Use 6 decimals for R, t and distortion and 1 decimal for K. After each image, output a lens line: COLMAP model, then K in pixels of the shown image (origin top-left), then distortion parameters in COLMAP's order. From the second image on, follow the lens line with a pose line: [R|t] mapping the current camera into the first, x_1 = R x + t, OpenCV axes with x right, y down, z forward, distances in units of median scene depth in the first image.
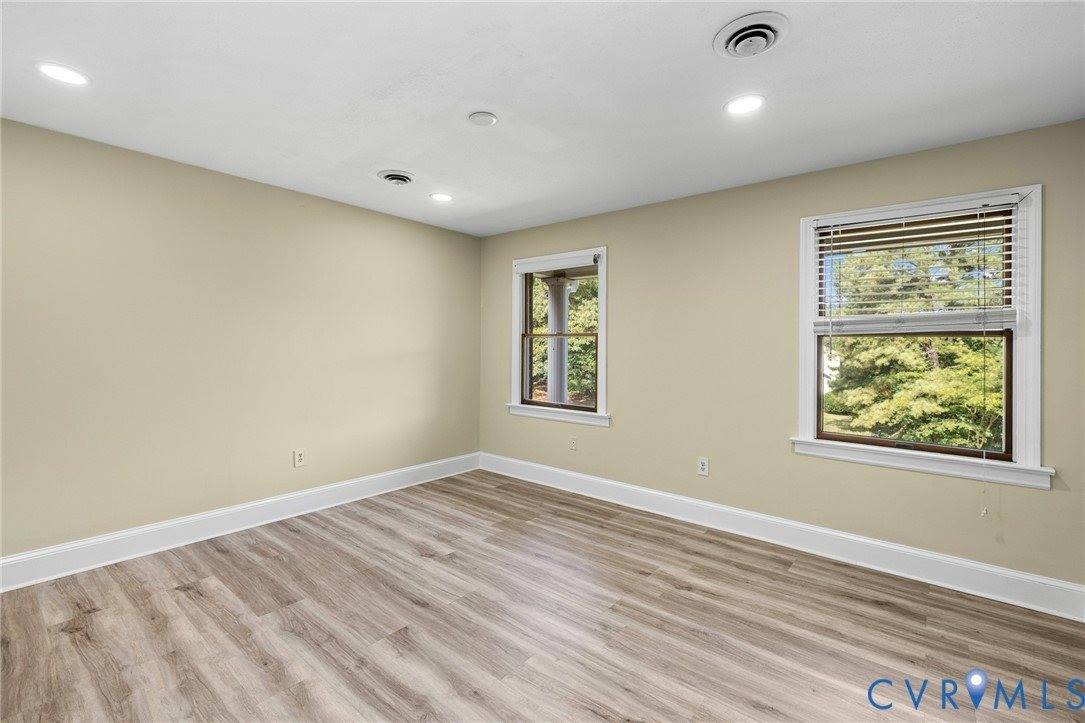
lens RADIAL K [[495.1, 0, 540.6], [0, 495.1, 351.0], [0, 0, 1]] dist [-0.006359, -0.000751]
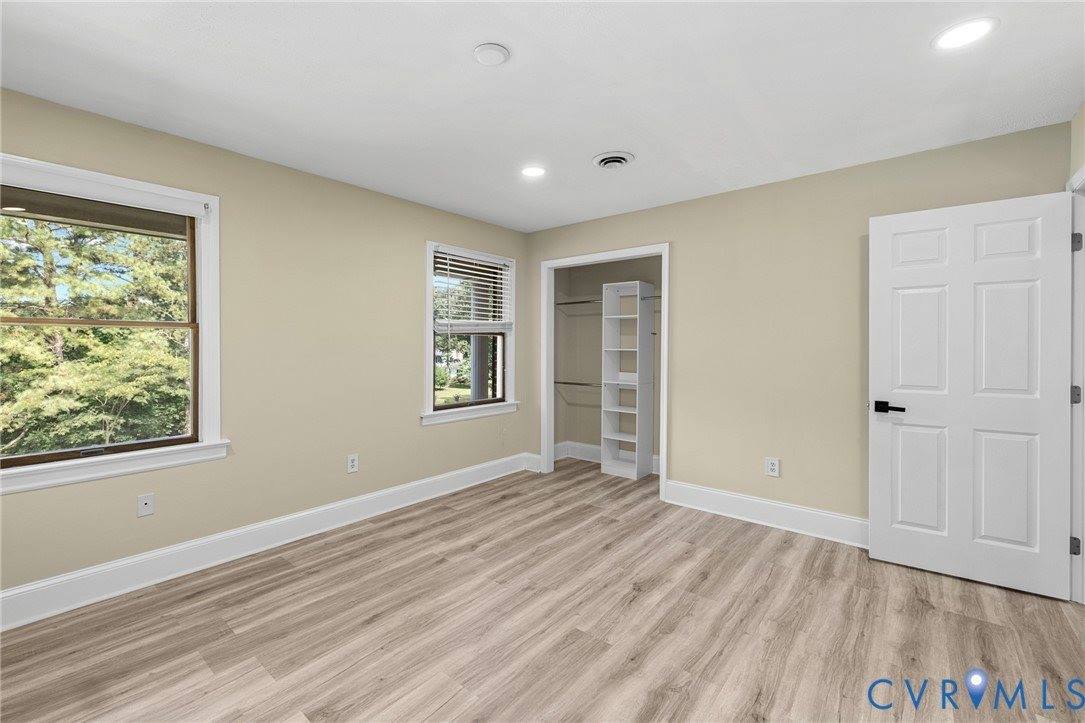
lens RADIAL K [[461.4, 0, 540.4], [0, 461.4, 355.7], [0, 0, 1]] dist [-0.007624, -0.000012]
pose [[-0.012314, -0.038998, 0.999163, -0.585899], [0.011185, 0.999171, 0.039136, -0.014162], [-0.999862, 0.011657, -0.011867, 0.628320]]
